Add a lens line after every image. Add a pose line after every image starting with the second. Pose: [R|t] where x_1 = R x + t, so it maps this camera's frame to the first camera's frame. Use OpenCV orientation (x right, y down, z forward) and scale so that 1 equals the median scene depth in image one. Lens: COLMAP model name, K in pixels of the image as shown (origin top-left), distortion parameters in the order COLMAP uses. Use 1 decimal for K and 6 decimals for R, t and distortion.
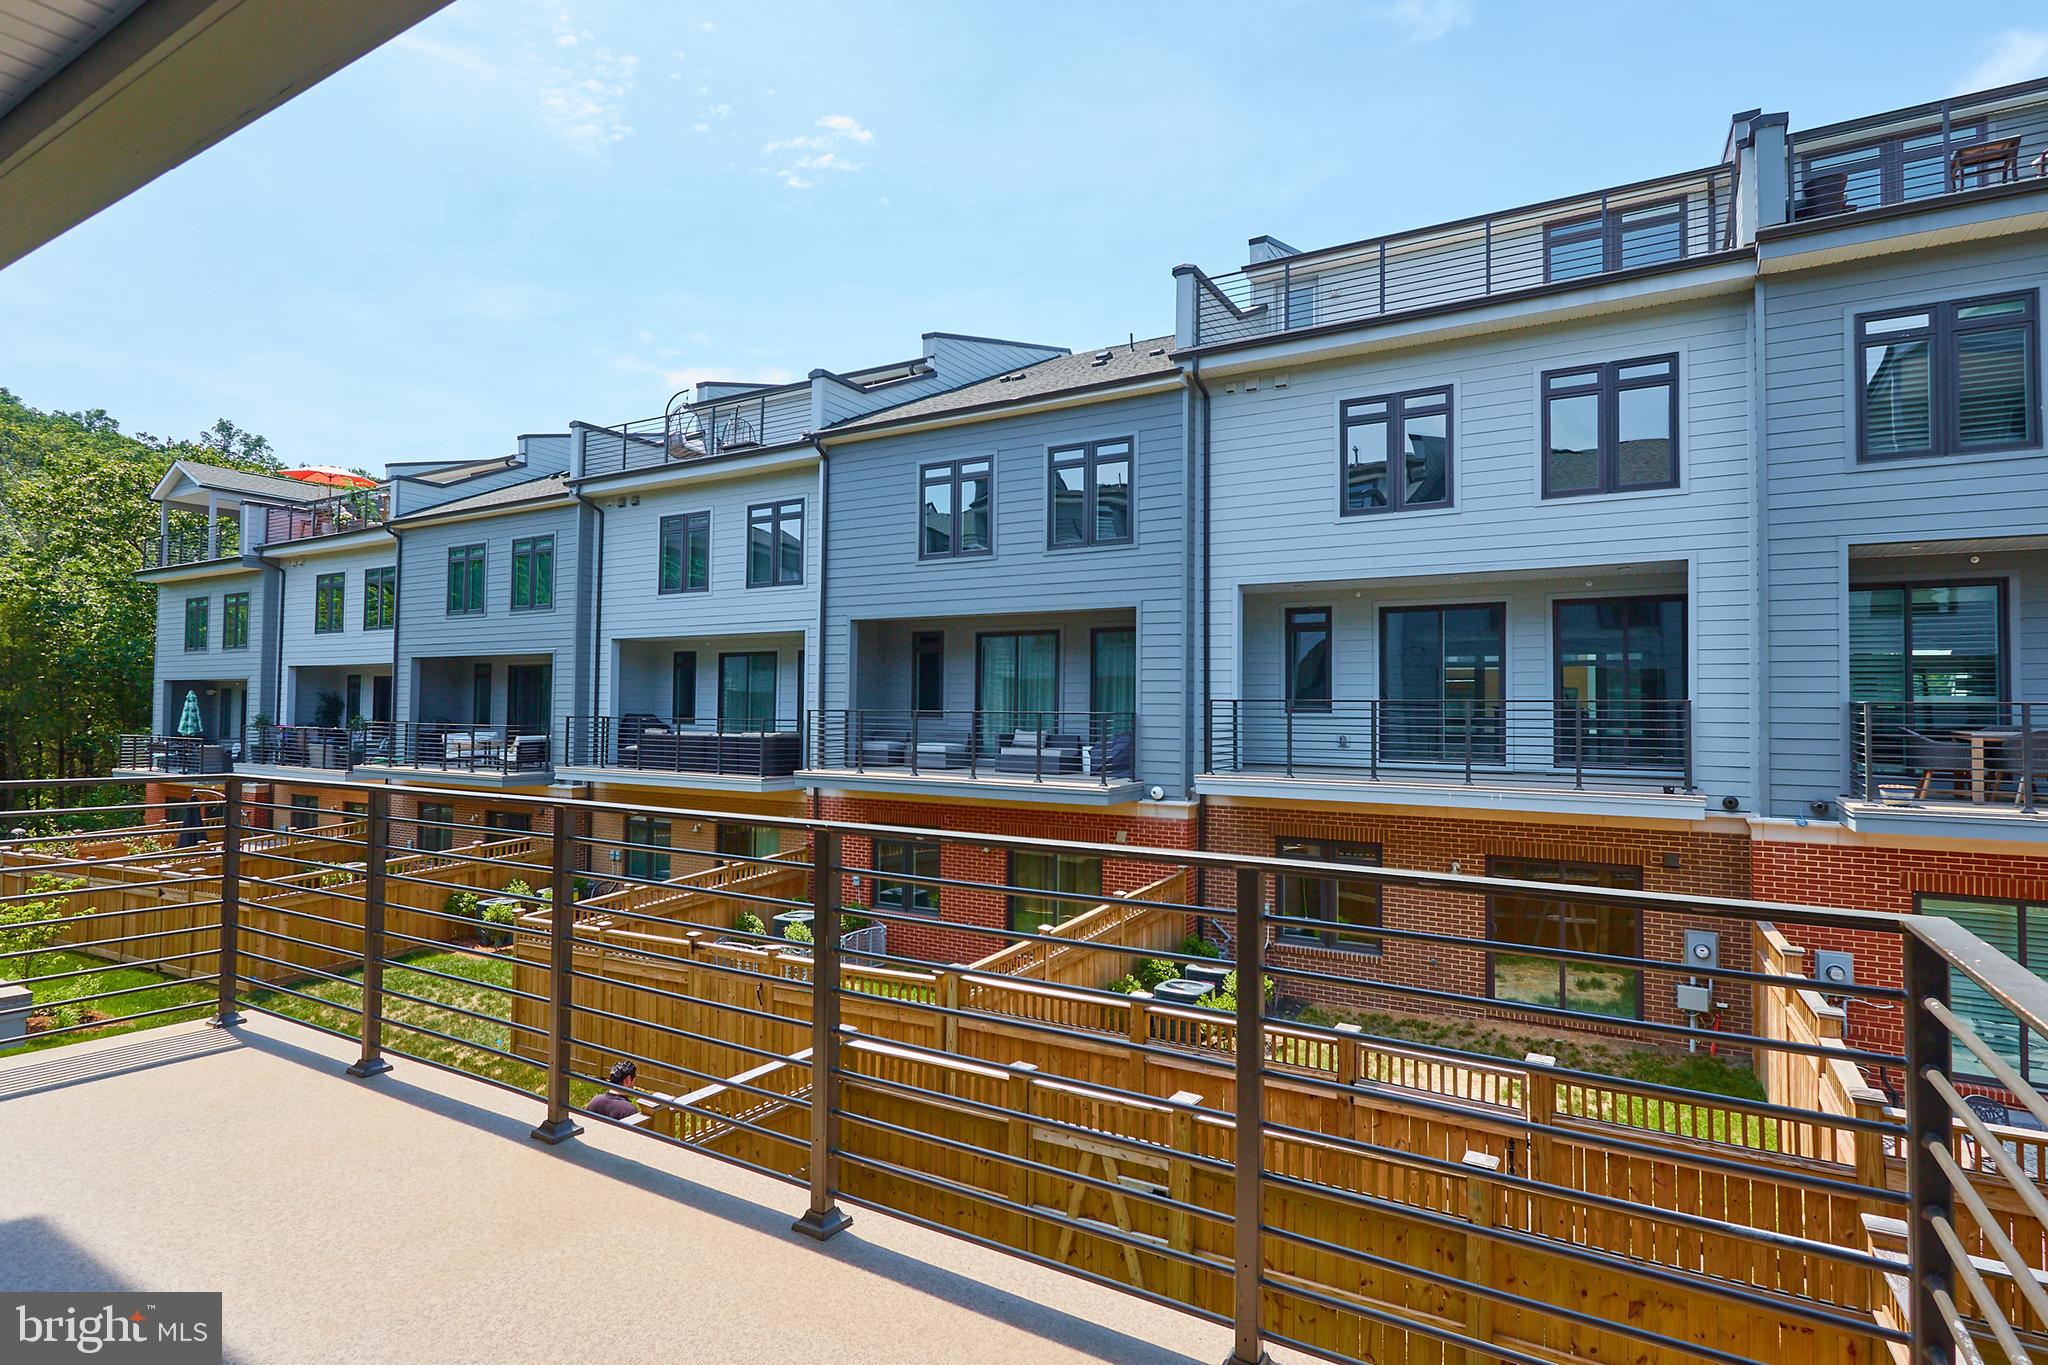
lens RADIAL K [[1046.9, 0, 1021.2], [0, 1046.9, 678.4], [0, 0, 1]] dist [0.001213, 0.000167]
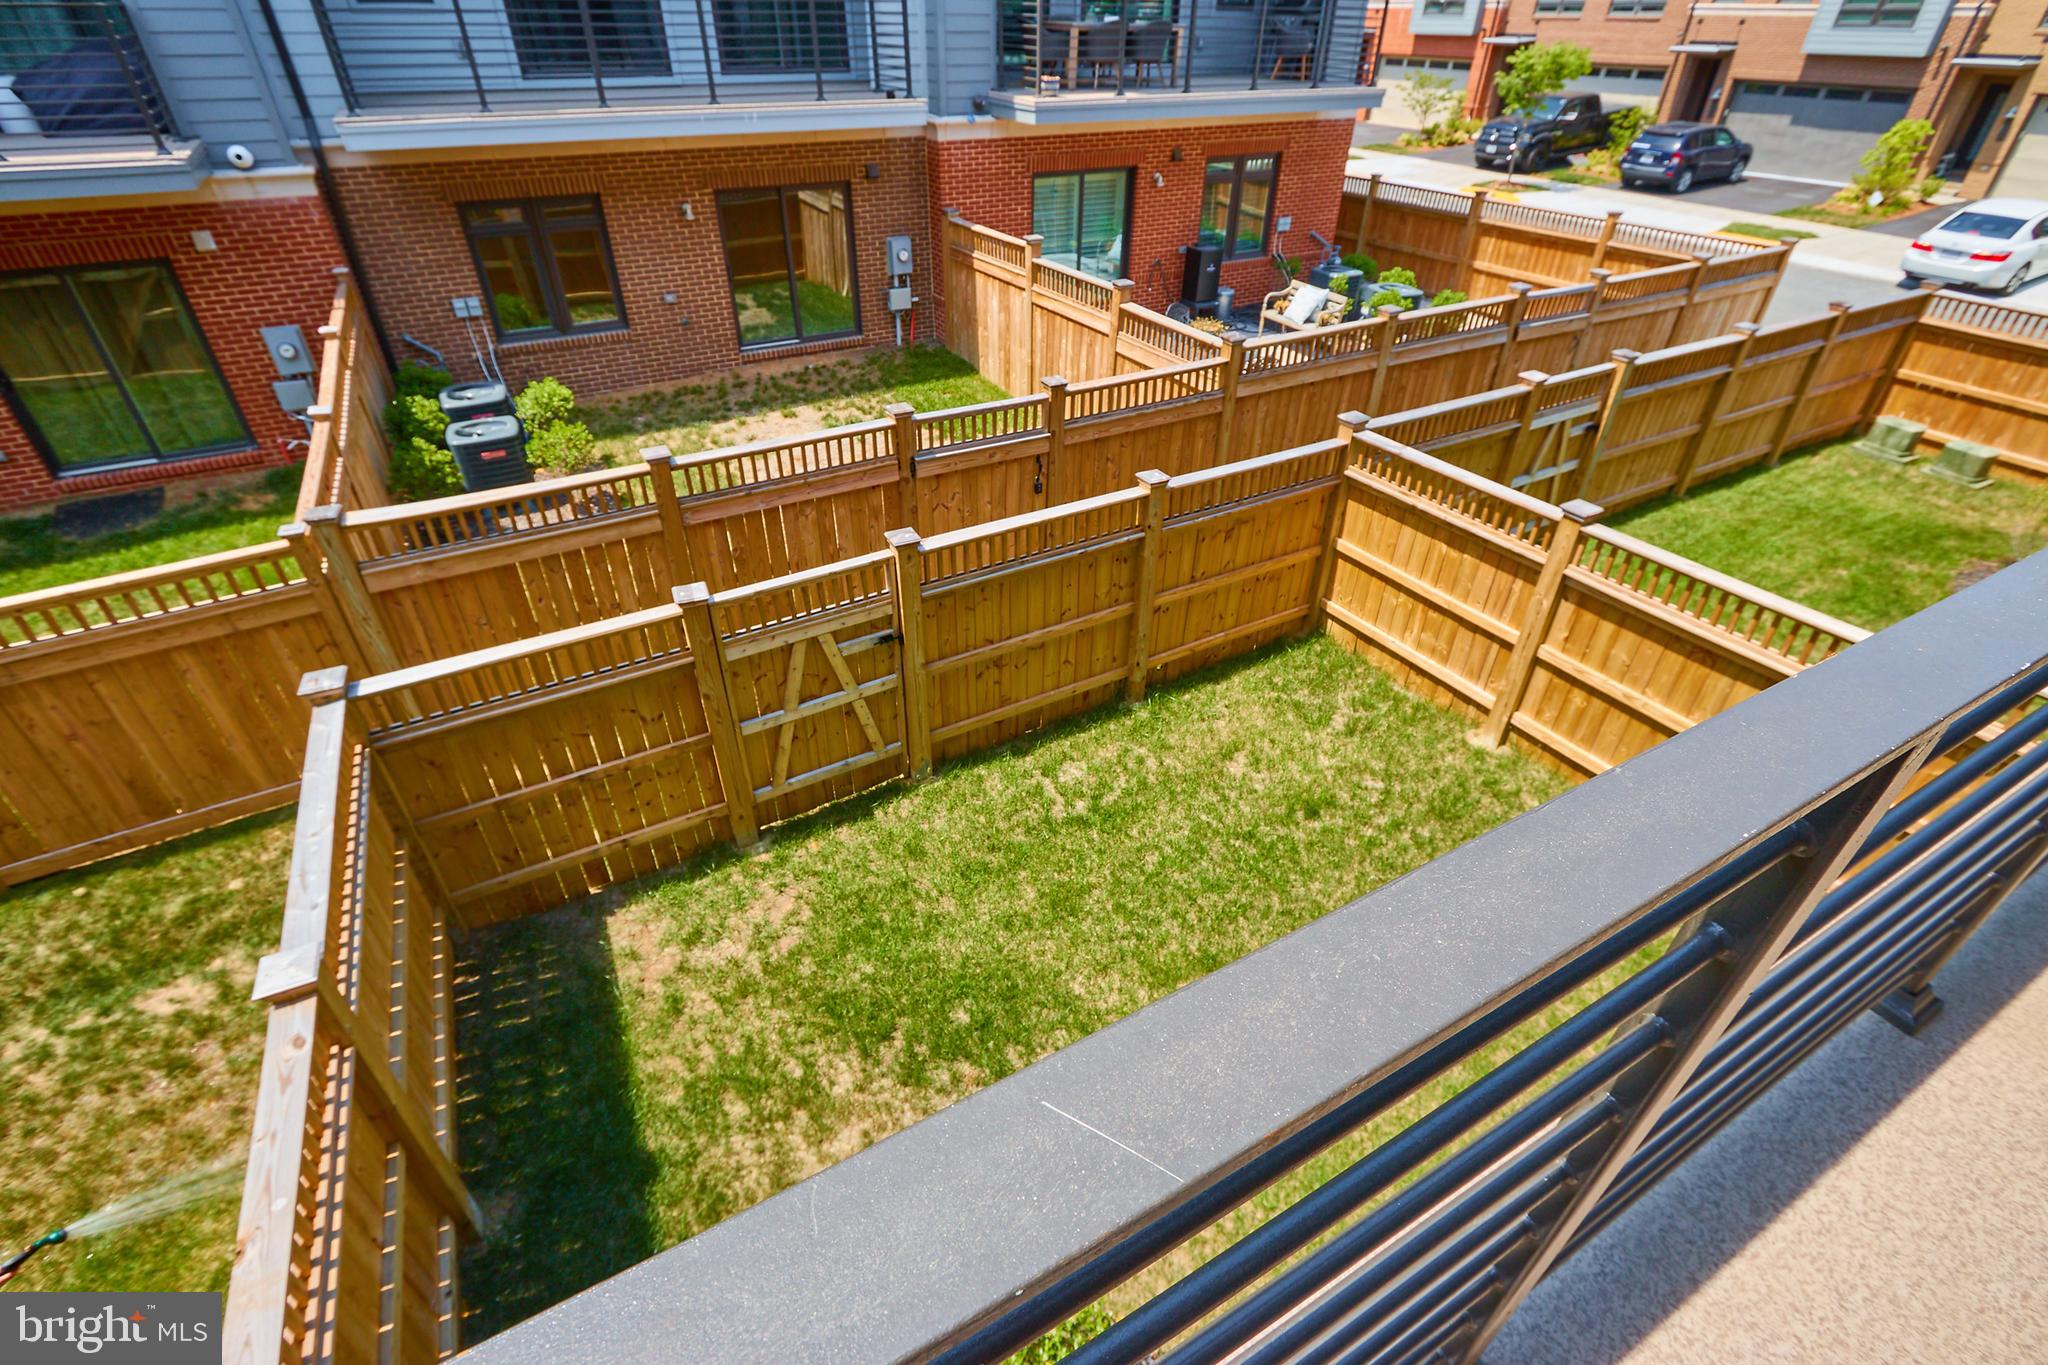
lens RADIAL K [[923.6, 0, 1025.6], [0, 923.6, 671.0], [0, 0, 1]] dist [-0.000575, -0.000591]
pose [[0.493990, -0.508609, 0.705188, -0.201756], [-0.029856, 0.800657, 0.598379, 0.010193], [-0.868955, -0.316647, 0.380332, 0.288544]]
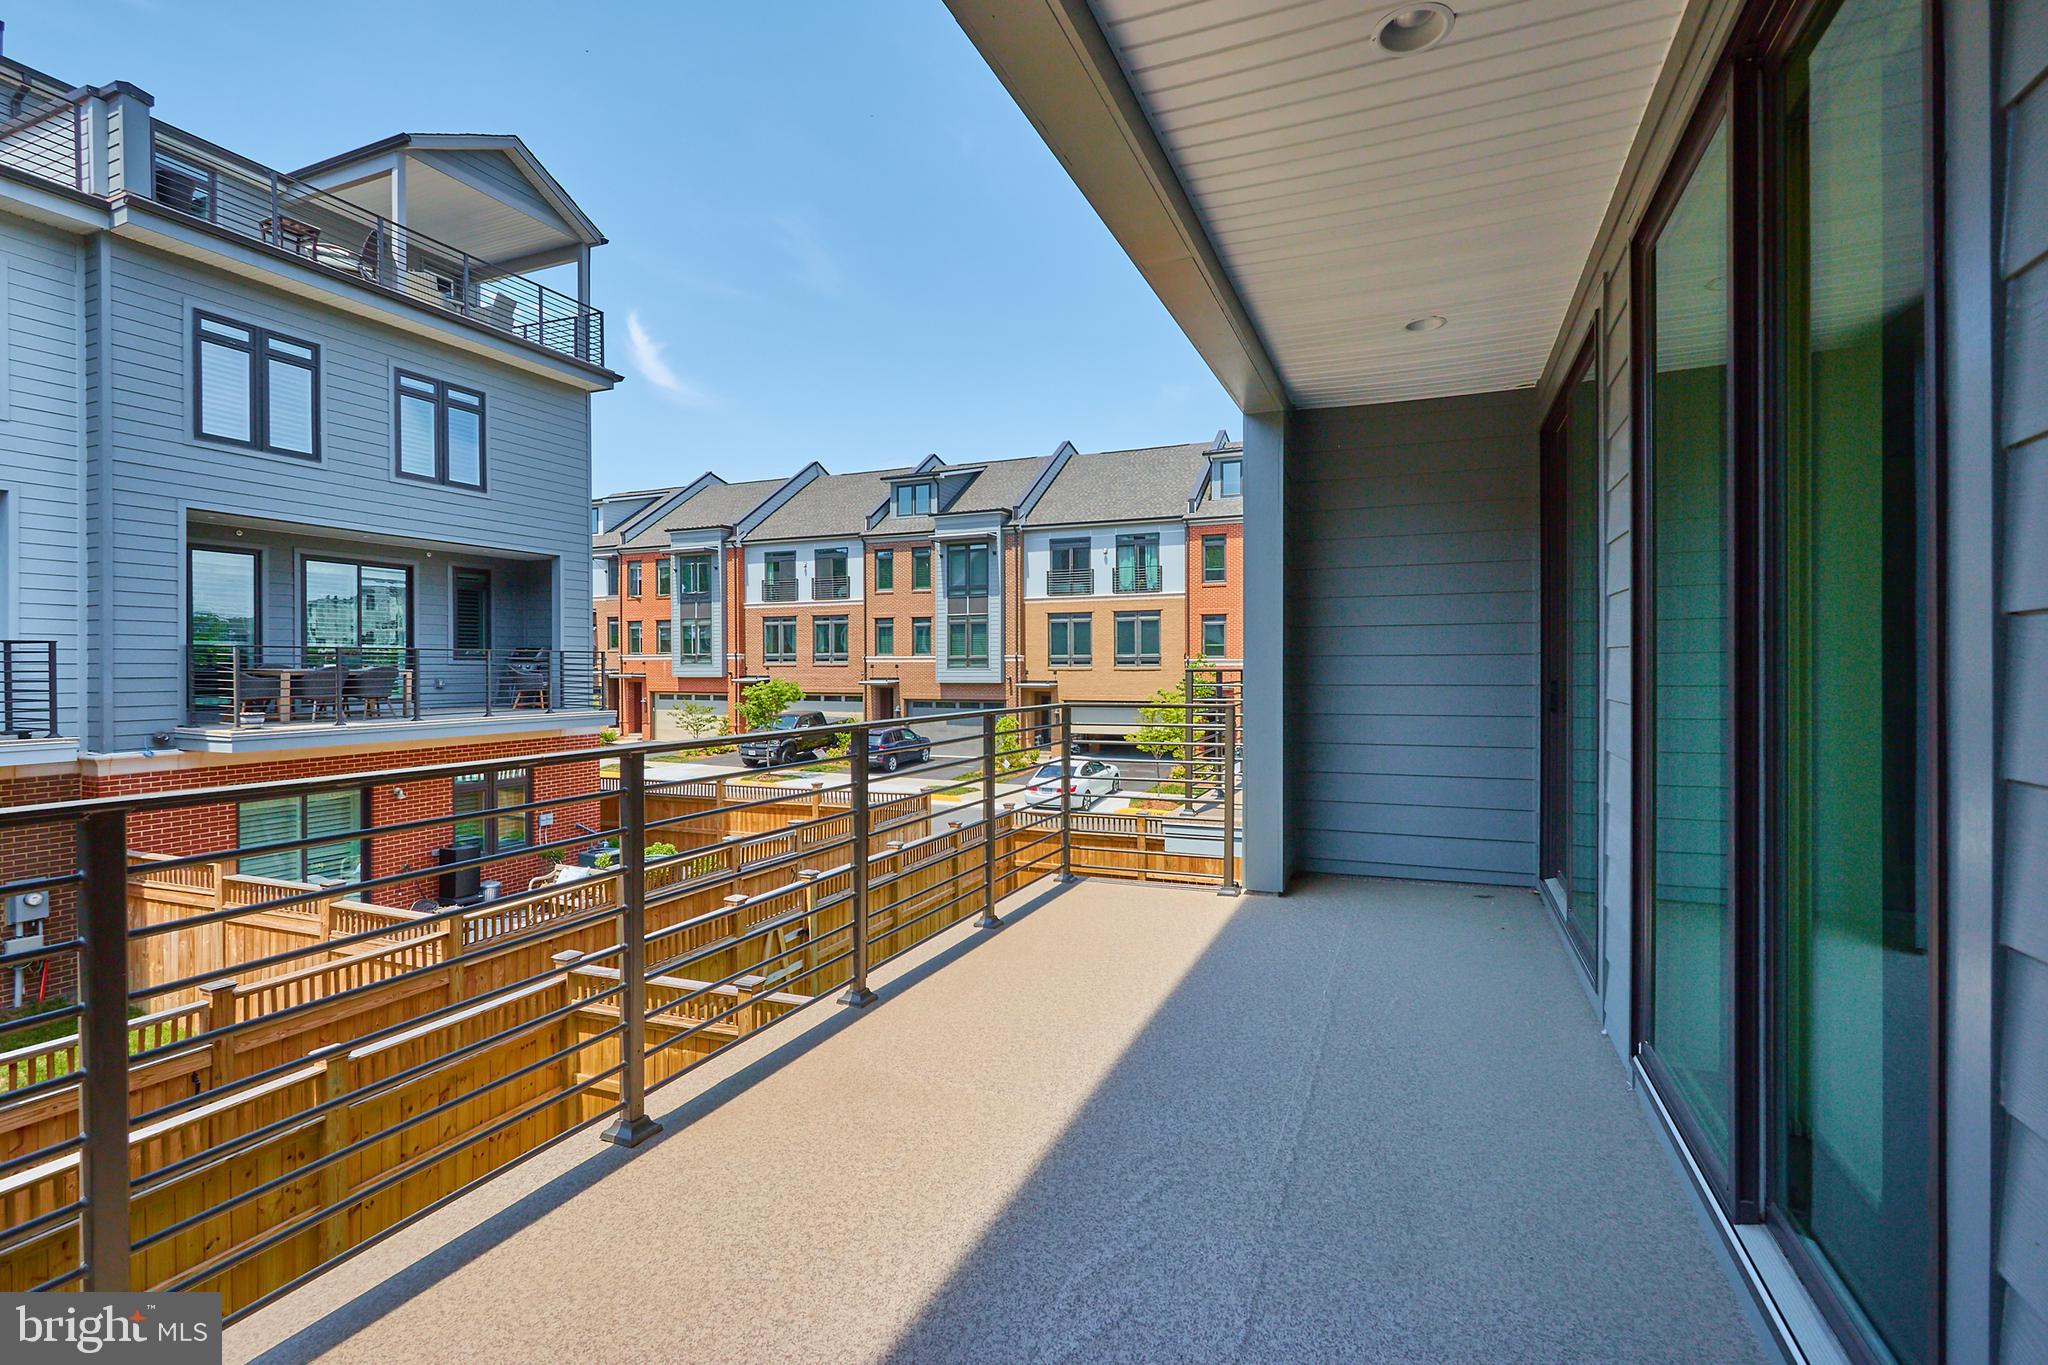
lens RADIAL K [[936.4, 0, 1017.5], [0, 936.4, 676.4], [0, 0, 1]] dist [-0.002313, -0.000448]
pose [[-0.137662, -0.018105, 0.990314, -0.275726], [-0.029334, 0.999469, 0.014195, 0.012516], [-0.990045, -0.027095, -0.138120, 0.185170]]
